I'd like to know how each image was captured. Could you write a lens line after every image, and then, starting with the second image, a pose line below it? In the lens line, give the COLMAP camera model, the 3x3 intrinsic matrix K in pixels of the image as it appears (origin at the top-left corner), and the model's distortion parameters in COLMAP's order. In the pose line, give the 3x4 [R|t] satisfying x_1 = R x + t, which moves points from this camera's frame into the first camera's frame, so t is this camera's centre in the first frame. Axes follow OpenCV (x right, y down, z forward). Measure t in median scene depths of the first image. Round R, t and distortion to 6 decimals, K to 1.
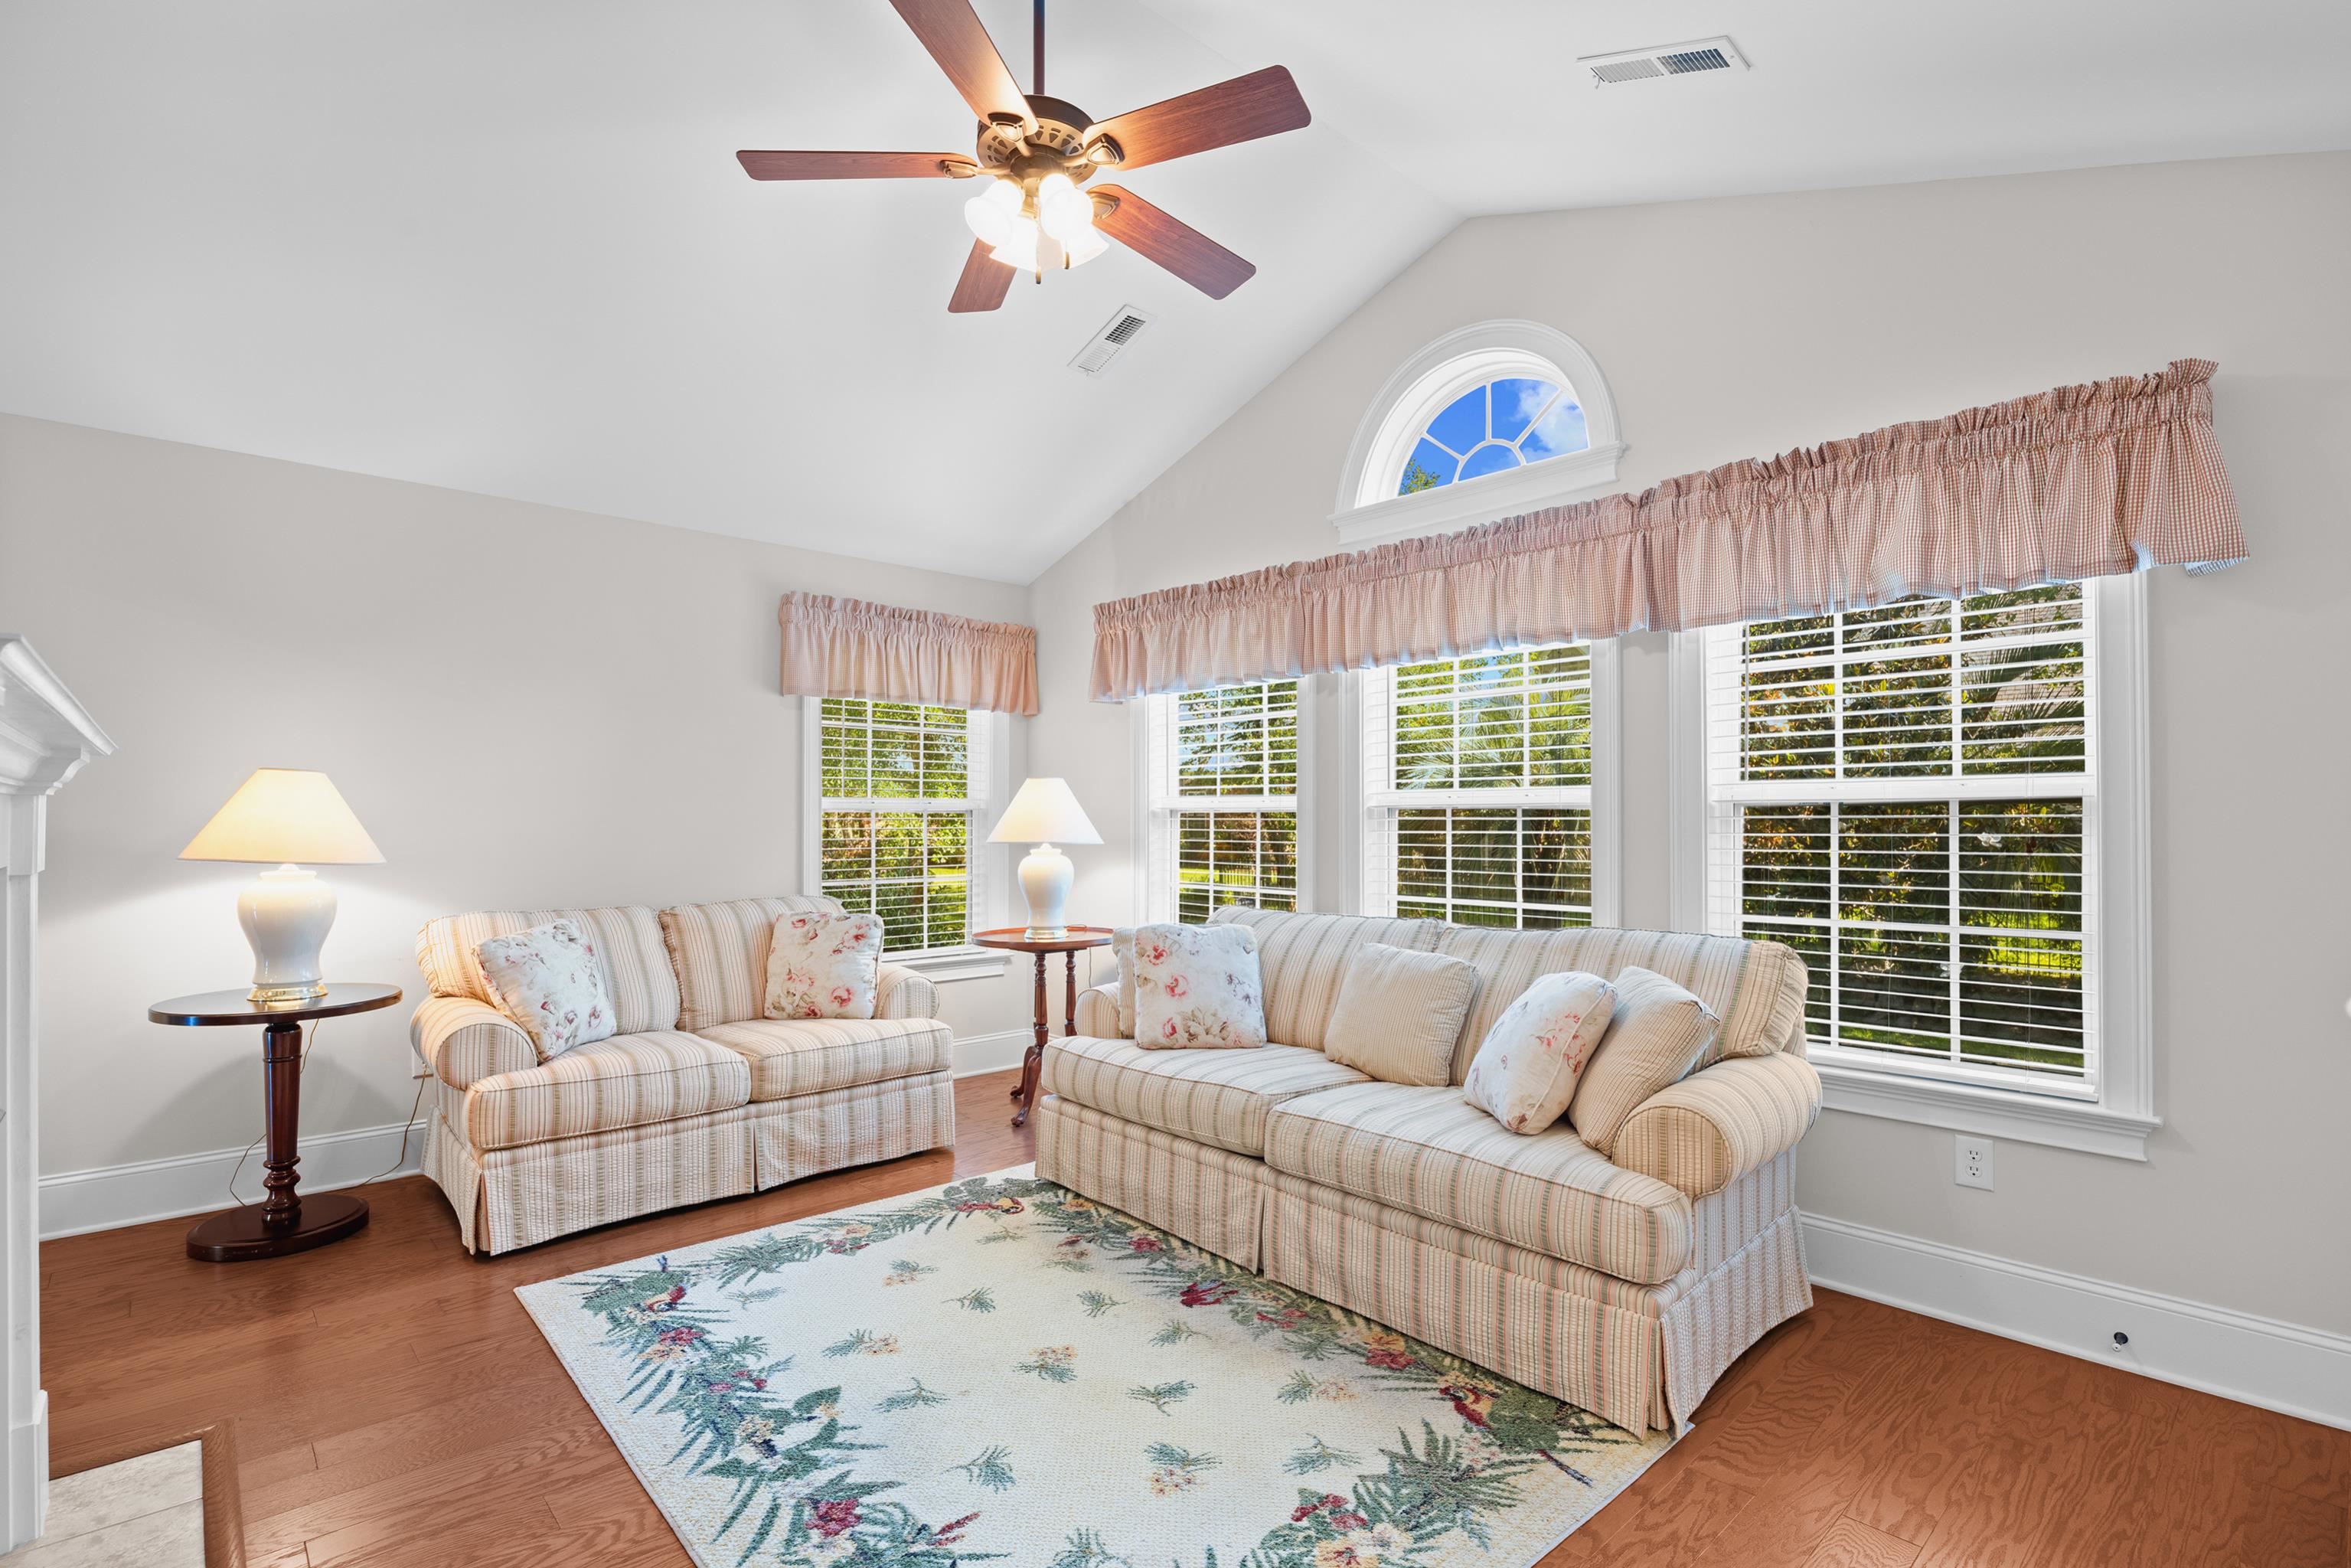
lens RADIAL K [[1103.7, 0, 1175.9], [0, 1103.7, 849.1], [0, 0, 1]] dist [-0.016014, 0.001386]
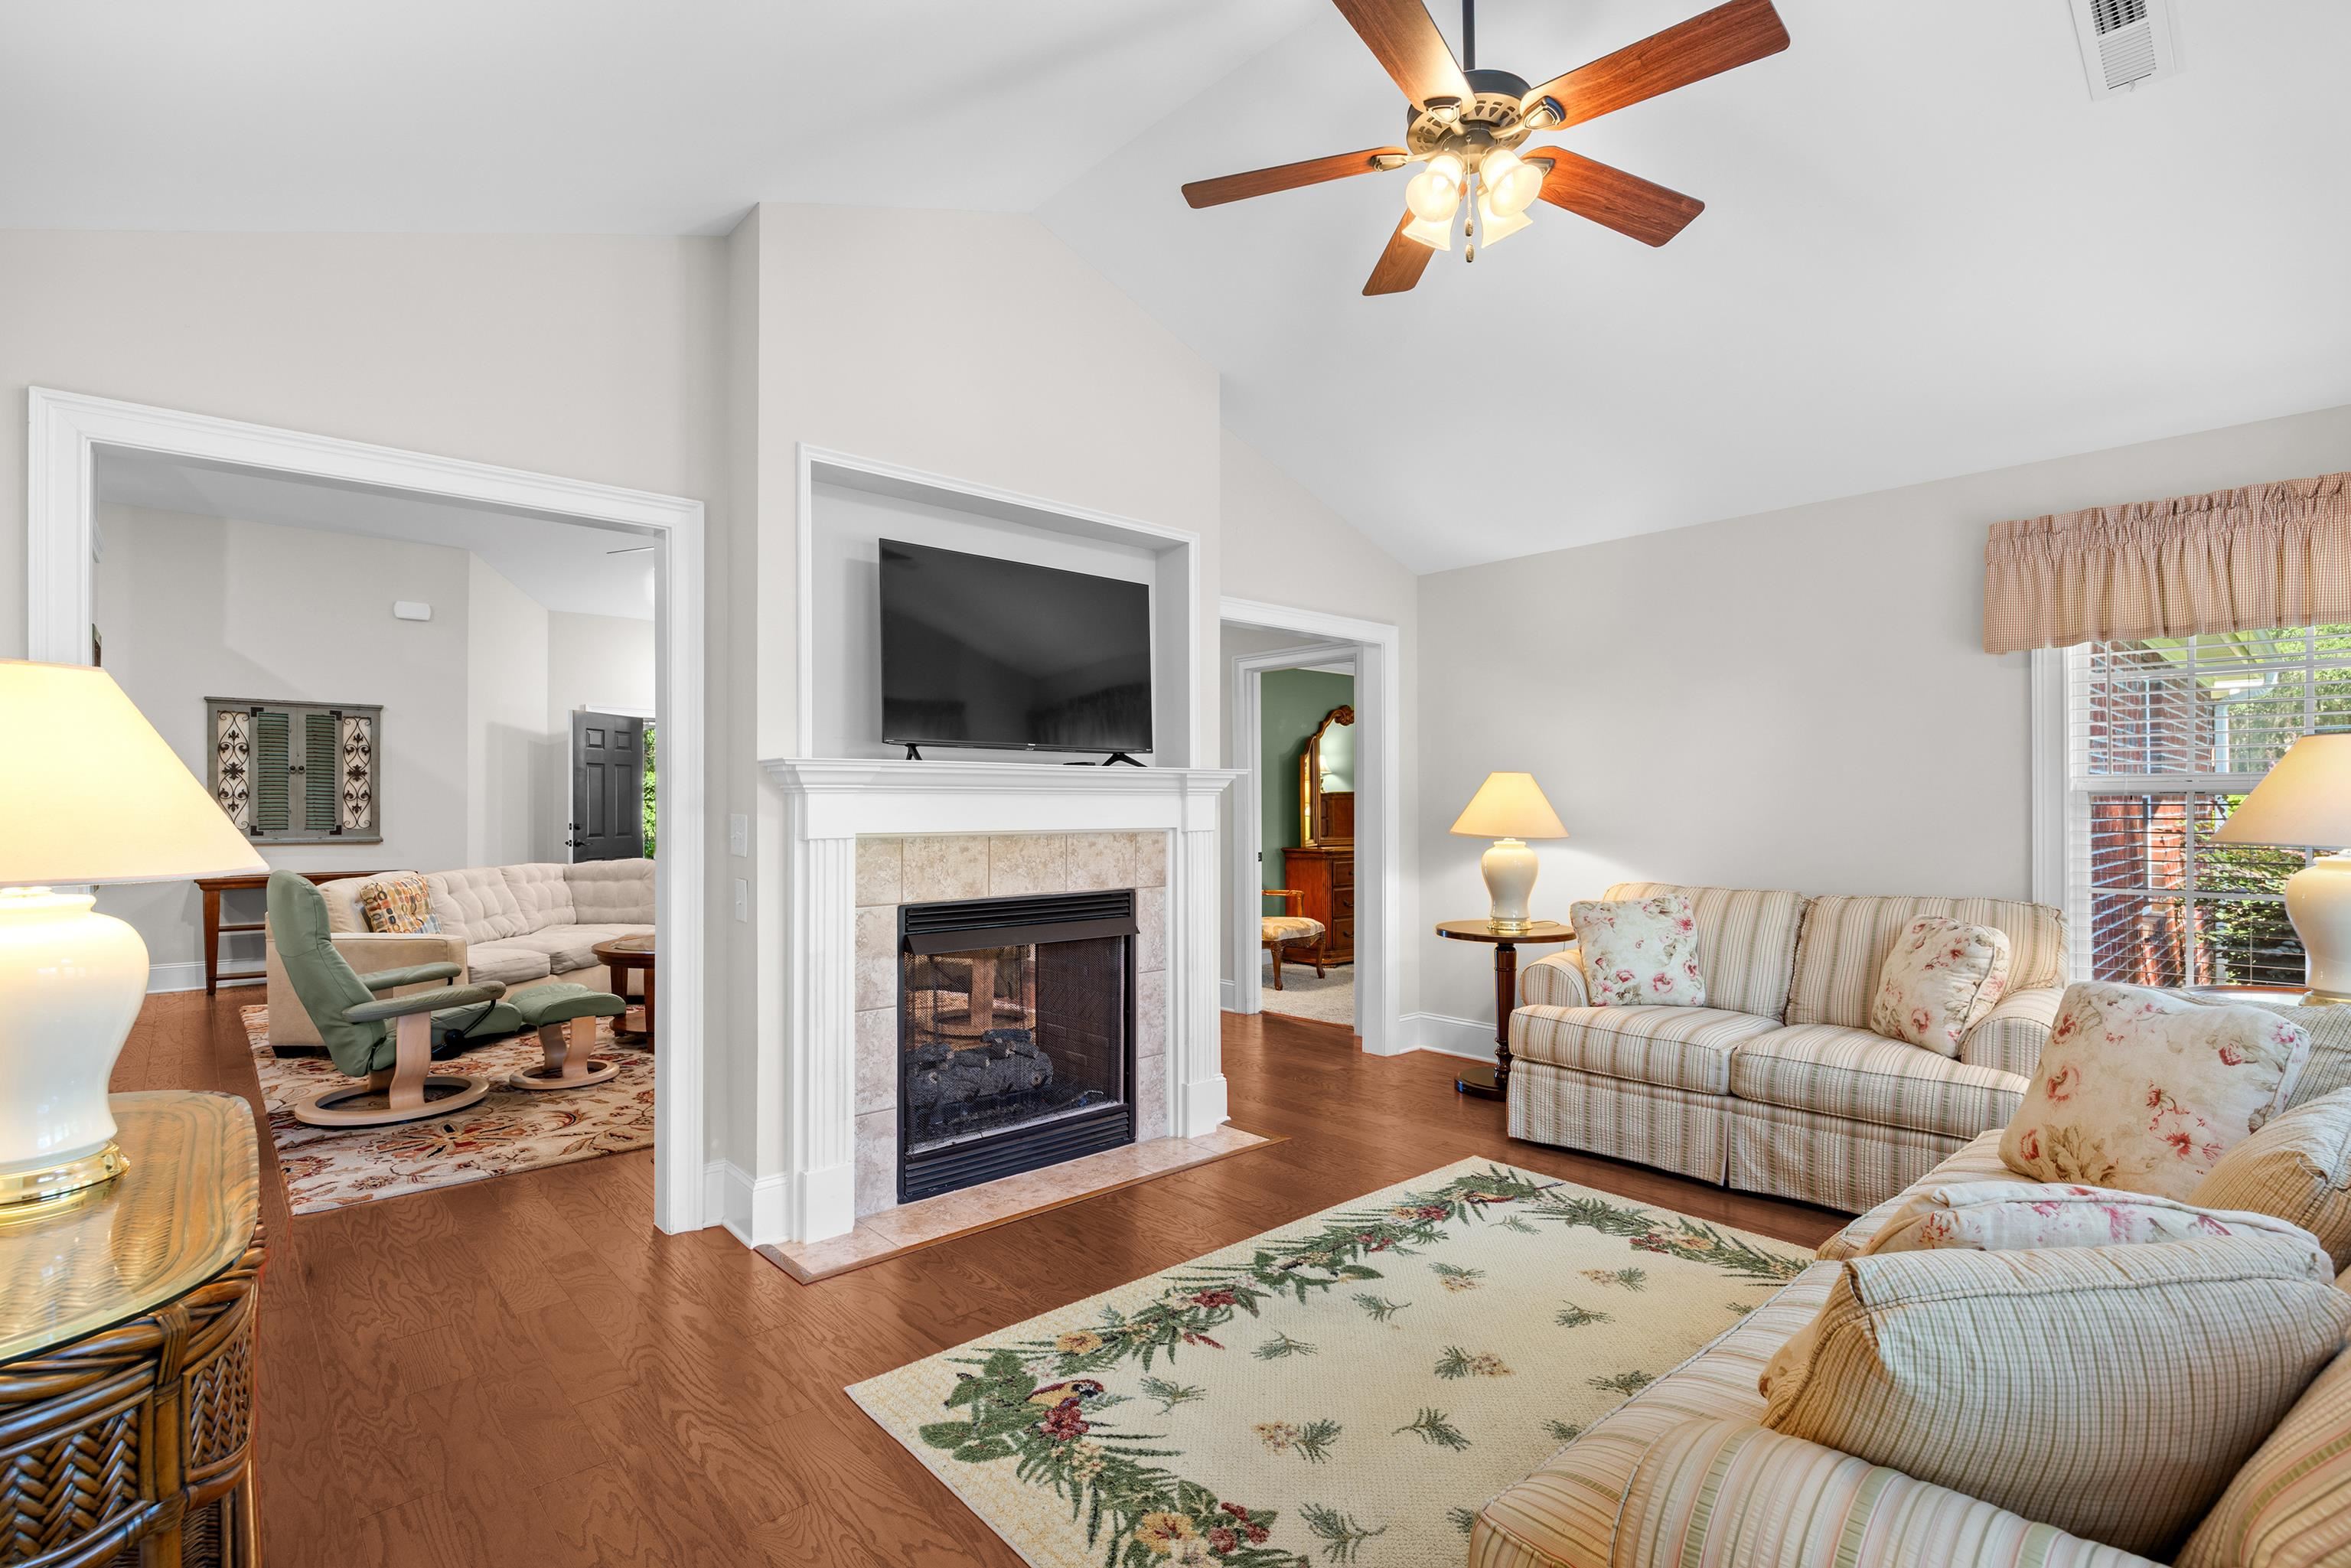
lens RADIAL K [[1103.6, 0, 1175.9], [0, 1103.6, 849.0], [0, 0, 1]] dist [-0.016014, 0.001386]
pose [[-0.015631, 0.039295, -0.999105, 0.703357], [-0.024799, 0.998905, 0.039675, -0.017725], [0.999570, 0.025397, -0.014639, 0.616542]]
